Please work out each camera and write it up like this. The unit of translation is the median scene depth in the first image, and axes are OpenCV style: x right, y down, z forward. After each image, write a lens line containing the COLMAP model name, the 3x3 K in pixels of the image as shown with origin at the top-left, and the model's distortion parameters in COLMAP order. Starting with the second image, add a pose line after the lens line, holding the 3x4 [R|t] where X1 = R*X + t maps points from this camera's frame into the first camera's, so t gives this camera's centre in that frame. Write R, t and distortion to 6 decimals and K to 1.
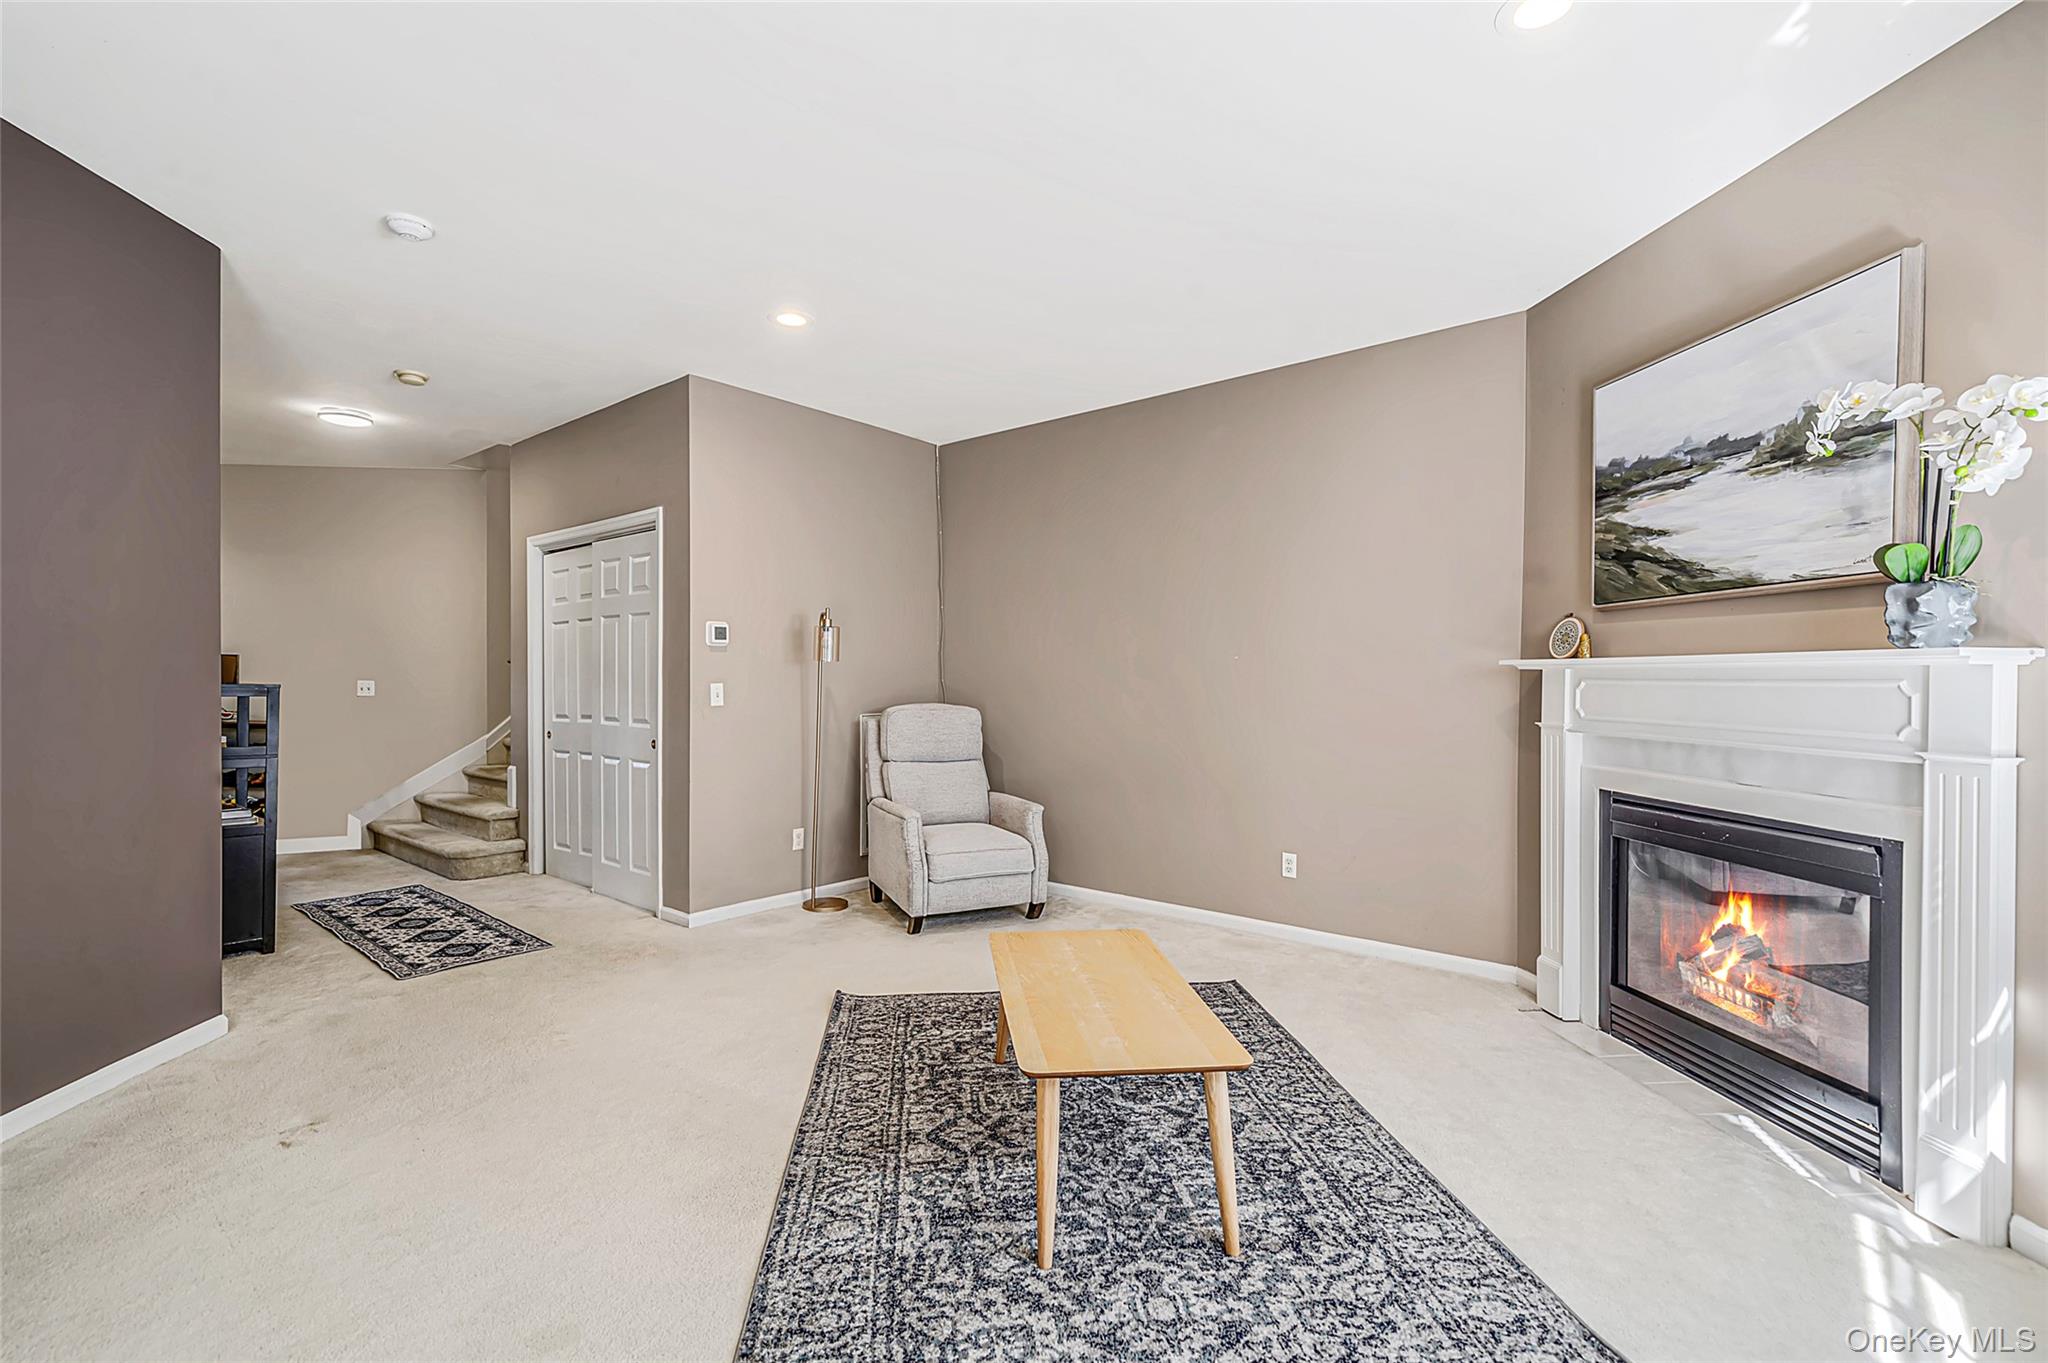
lens RADIAL K [[894.2, 0, 1024.0], [0, 894.2, 681.5], [0, 0, 1]] dist [-0.000051, -0.000157]
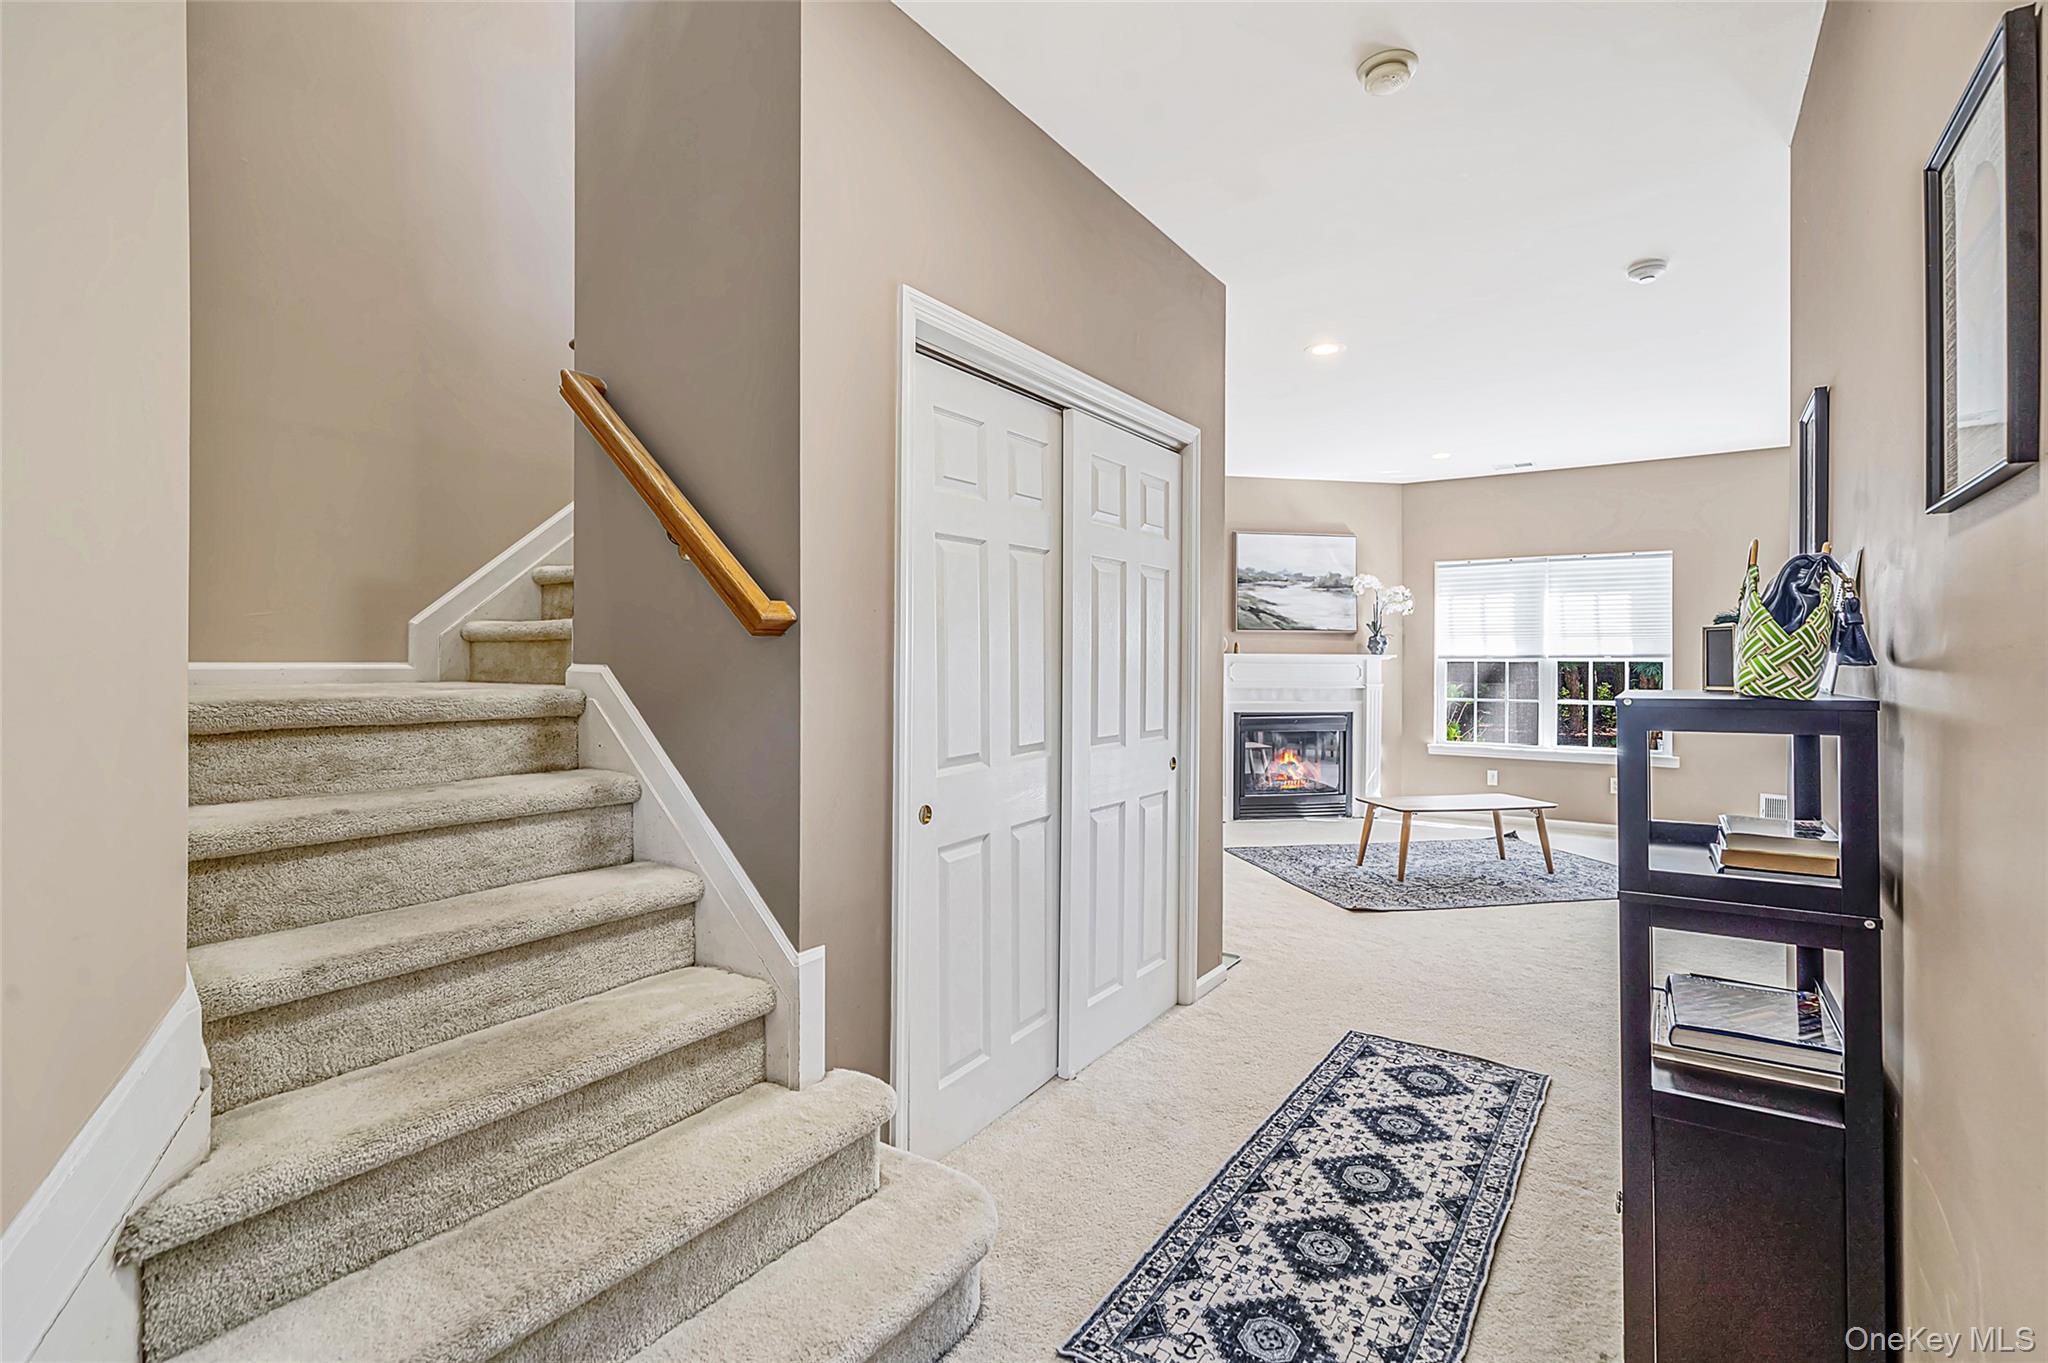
lens RADIAL K [[943.9, 0, 1017.5], [0, 943.9, 647.7], [0, 0, 1]] dist [0.000580, 0.000028]
pose [[-0.078202, 0.006718, 0.996915, -1.965459], [-0.001730, 0.999975, -0.006874, -0.027386], [-0.996936, -0.002262, -0.078189, 2.038389]]
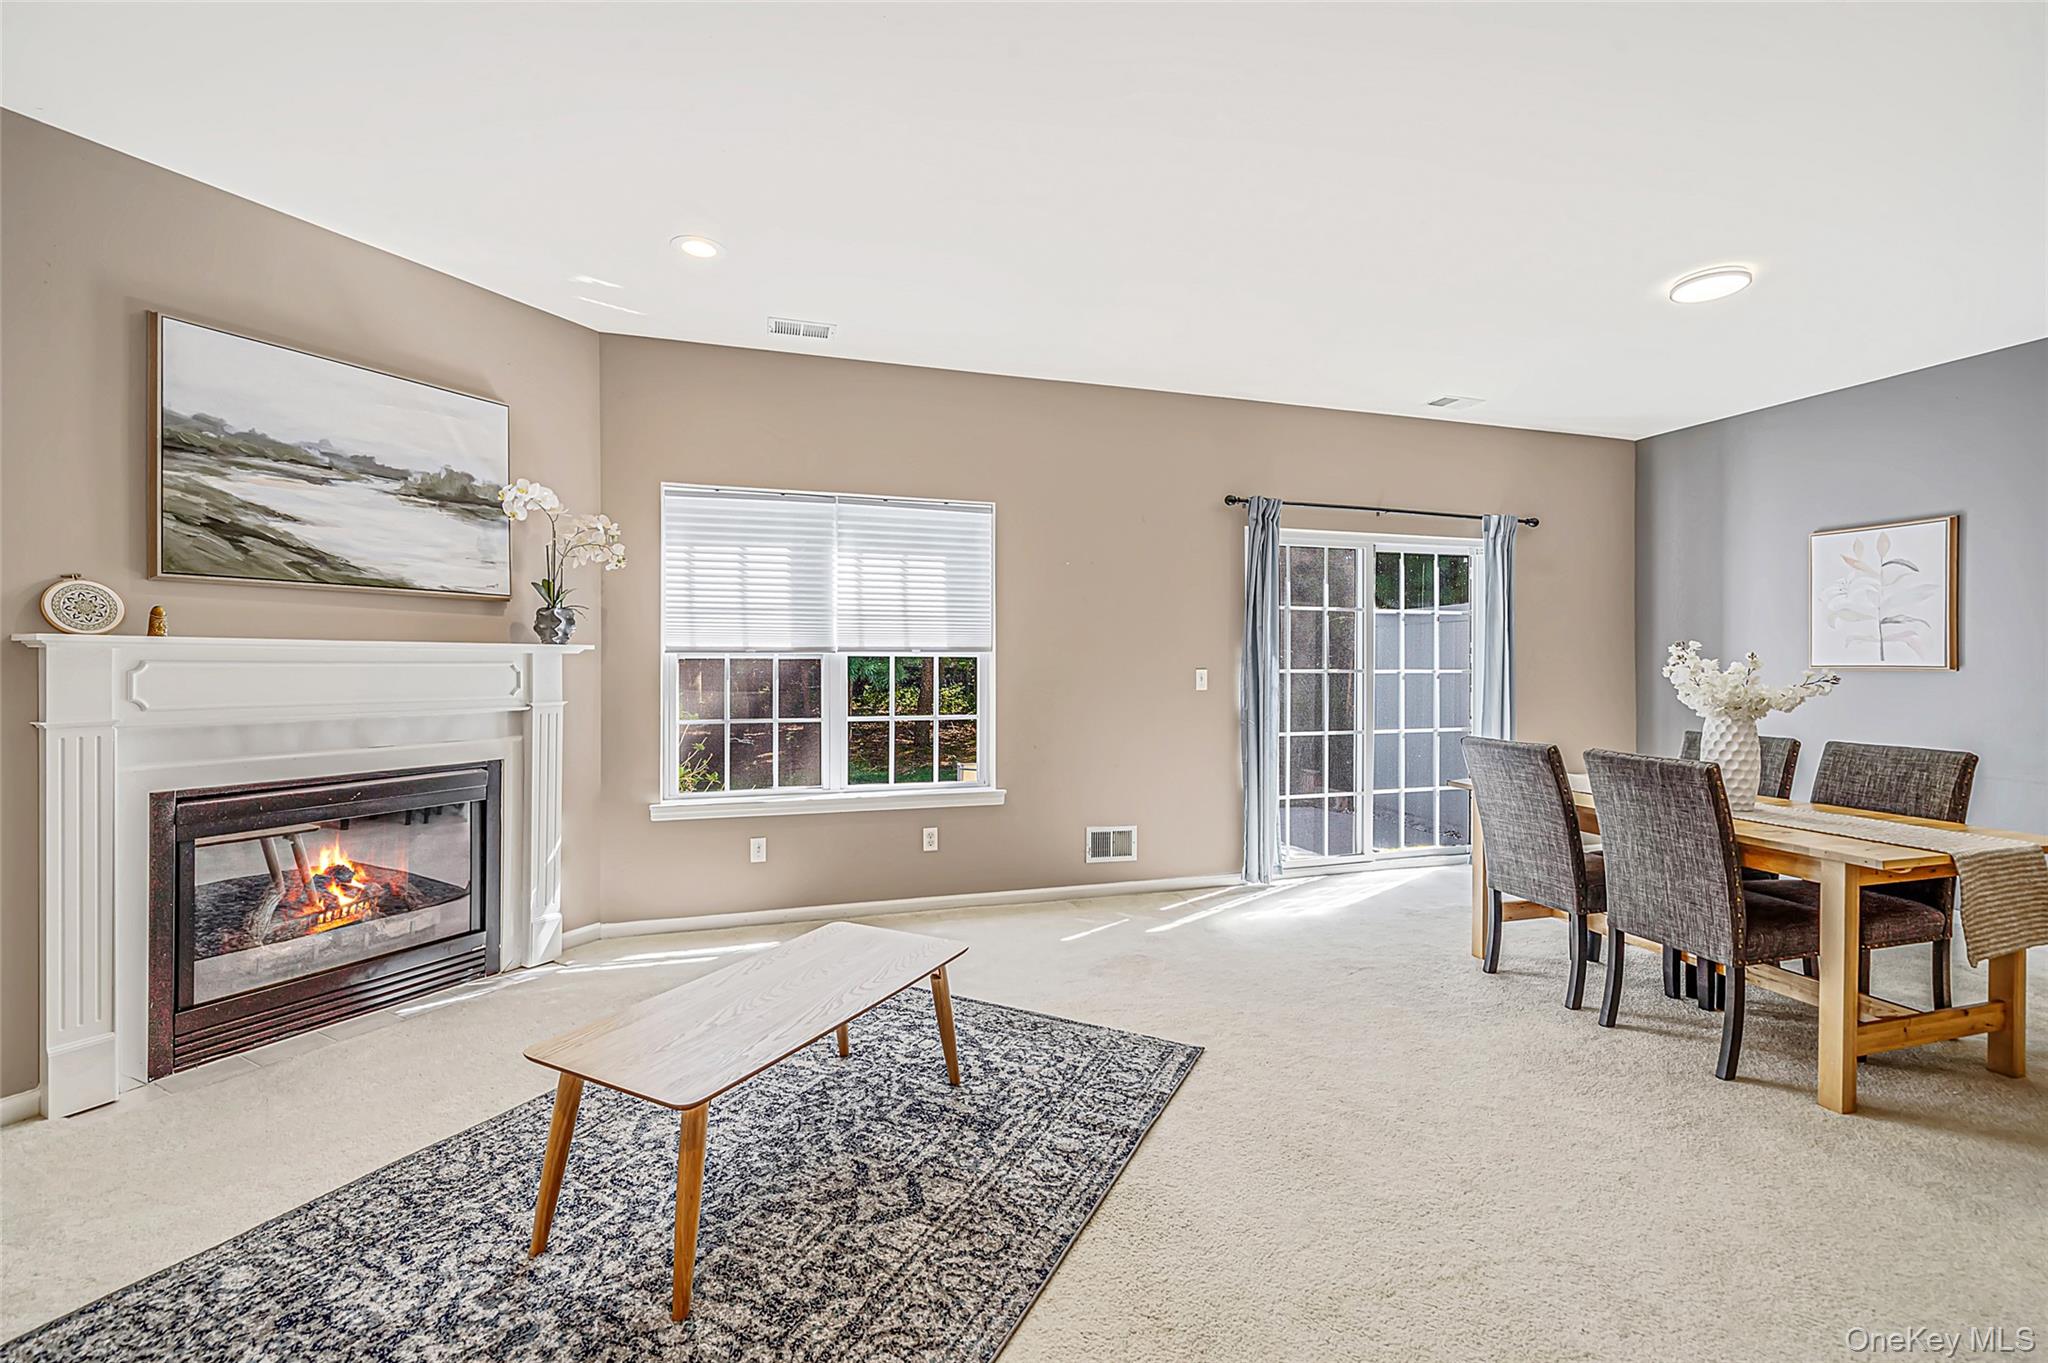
lens RADIAL K [[851.0, 0, 1024.2], [0, 851.0, 667.8], [0, 0, 1]] dist [0.000002, 0.000231]
pose [[-0.832241, -0.008800, 0.554344, -0.560323], [-0.002341, 0.999921, 0.012359, -0.009892], [-0.554409, 0.008988, -0.832196, 1.431892]]
